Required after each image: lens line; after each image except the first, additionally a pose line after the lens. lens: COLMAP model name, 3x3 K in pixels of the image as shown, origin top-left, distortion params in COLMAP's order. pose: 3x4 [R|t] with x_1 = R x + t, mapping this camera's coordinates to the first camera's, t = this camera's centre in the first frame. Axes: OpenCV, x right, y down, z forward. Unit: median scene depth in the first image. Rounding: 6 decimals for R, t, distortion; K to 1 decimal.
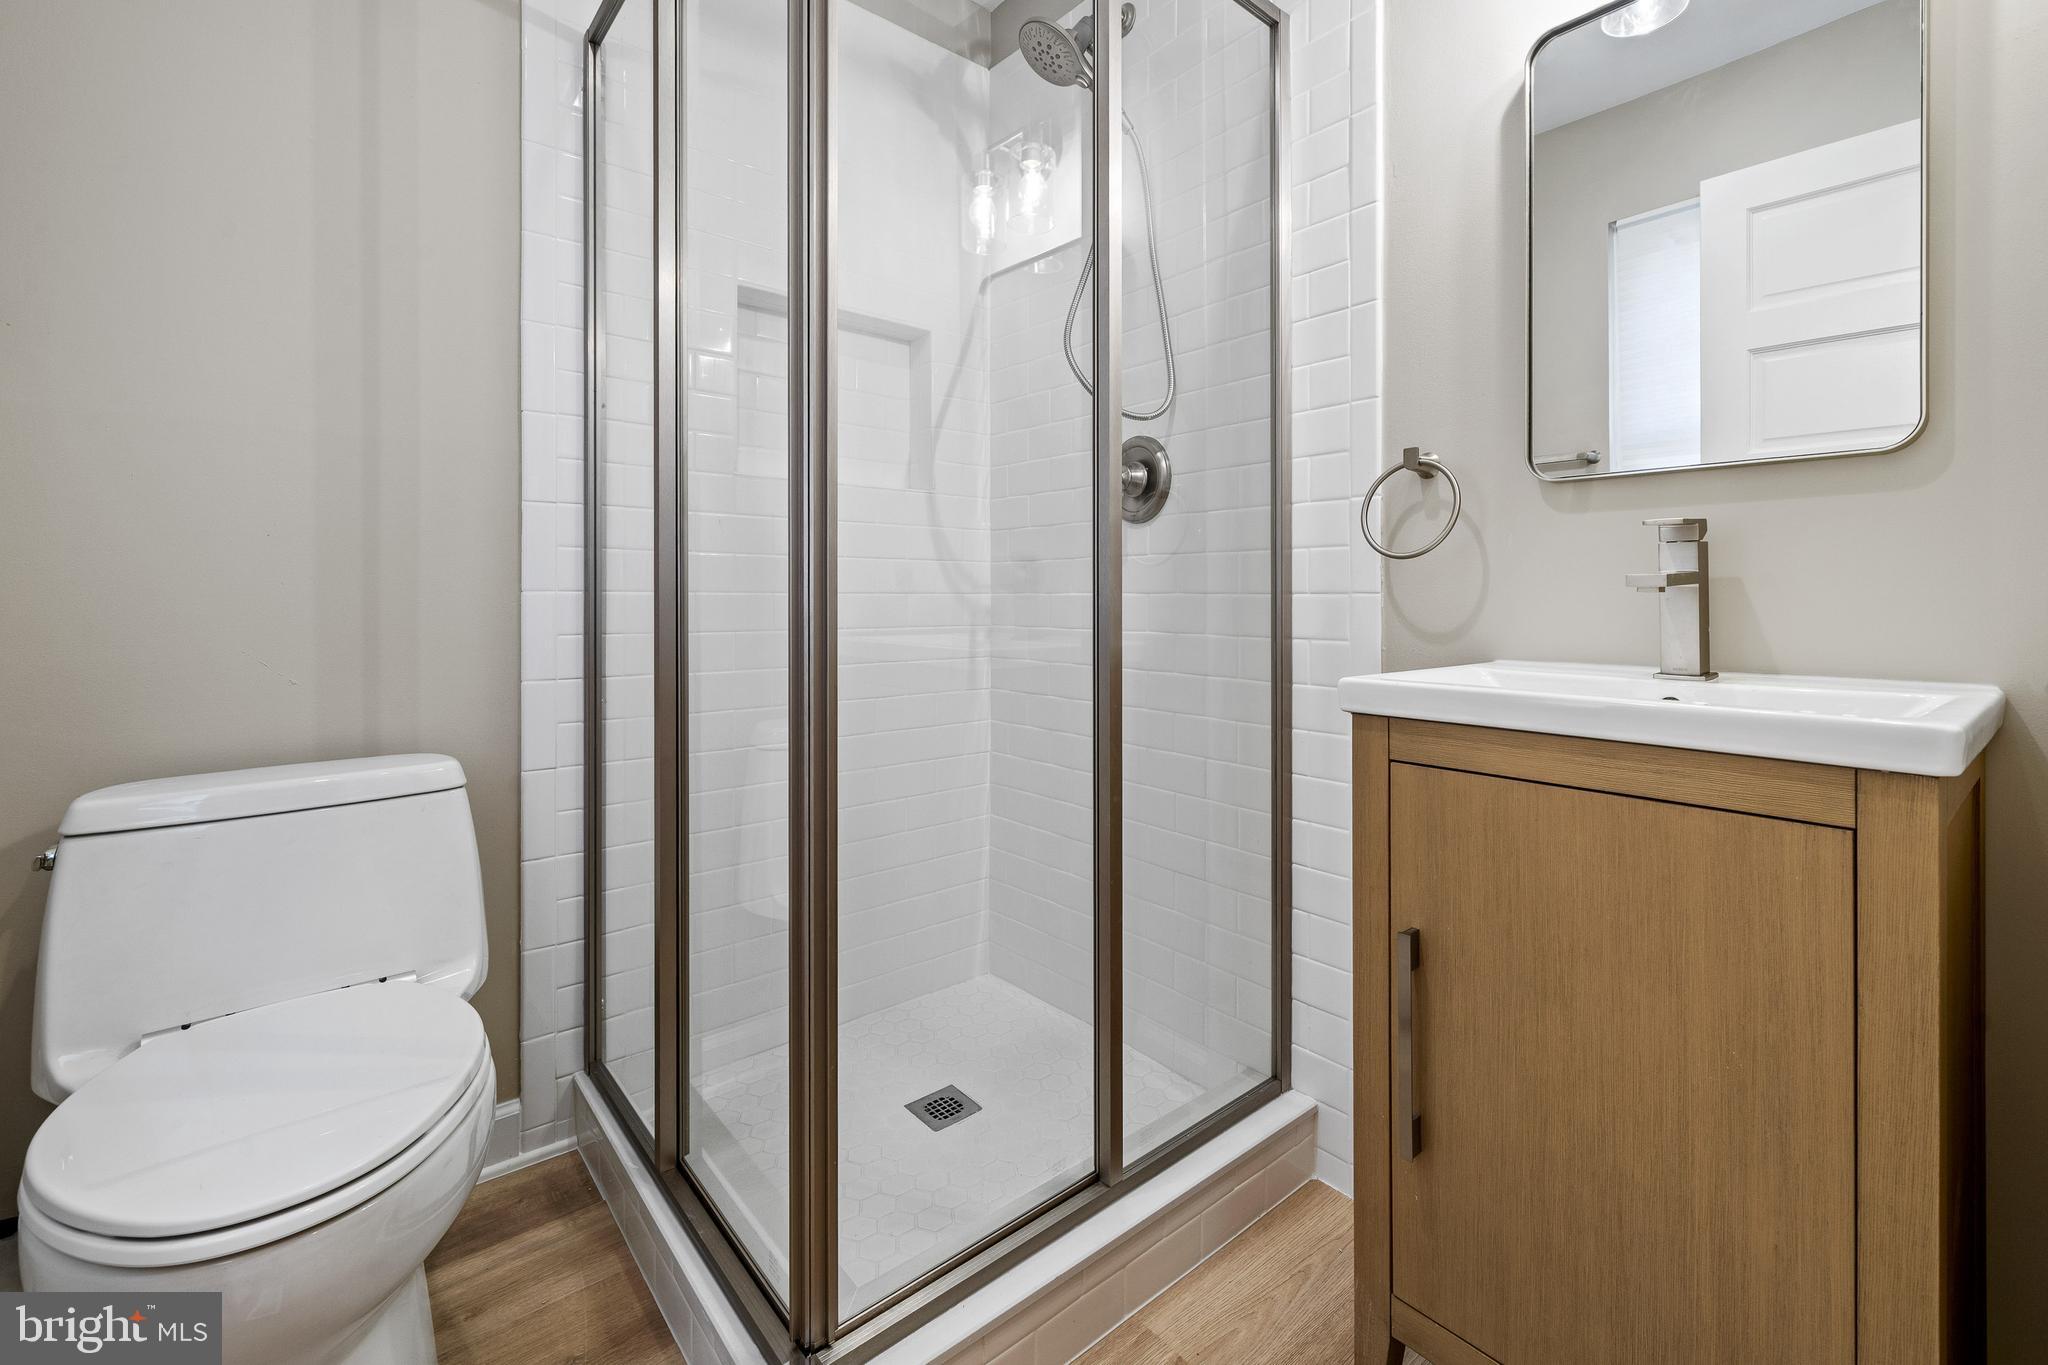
lens RADIAL K [[868.6, 0, 1042.8], [0, 868.6, 609.1], [0, 0, 1]] dist [0.002246, -0.000451]
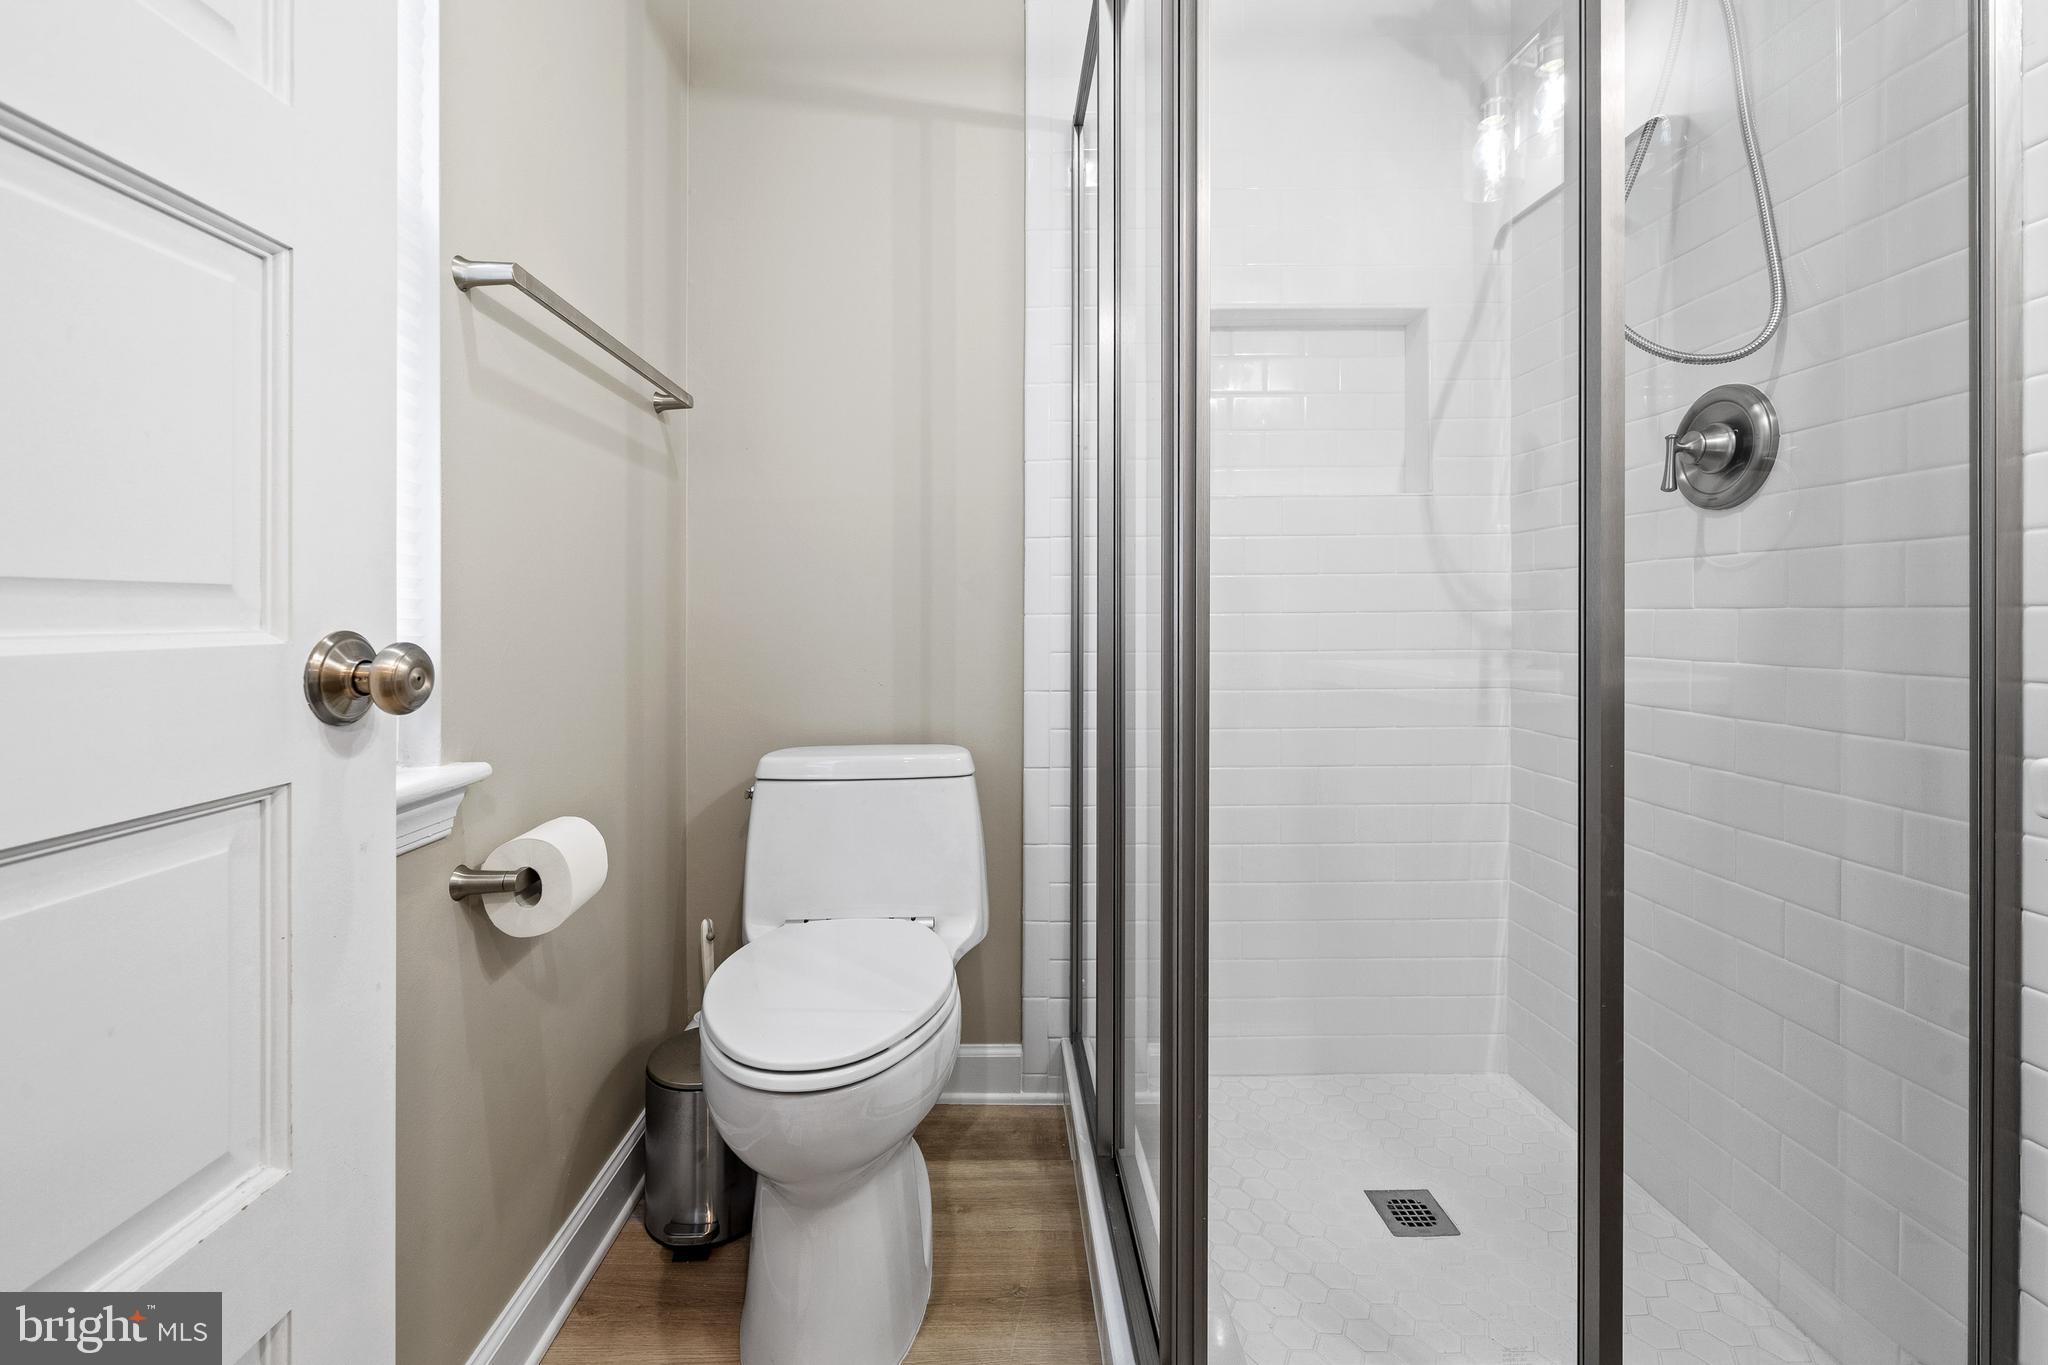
lens RADIAL K [[856.7, 0, 1008.9], [0, 856.7, 626.9], [0, 0, 1]] dist [-0.000397, -0.000296]
pose [[0.760909, -0.000564, -0.648858, 0.133079], [0.000361, 1.000000, -0.000446, -0.003300], [0.648858, 0.000105, 0.760910, 0.101226]]
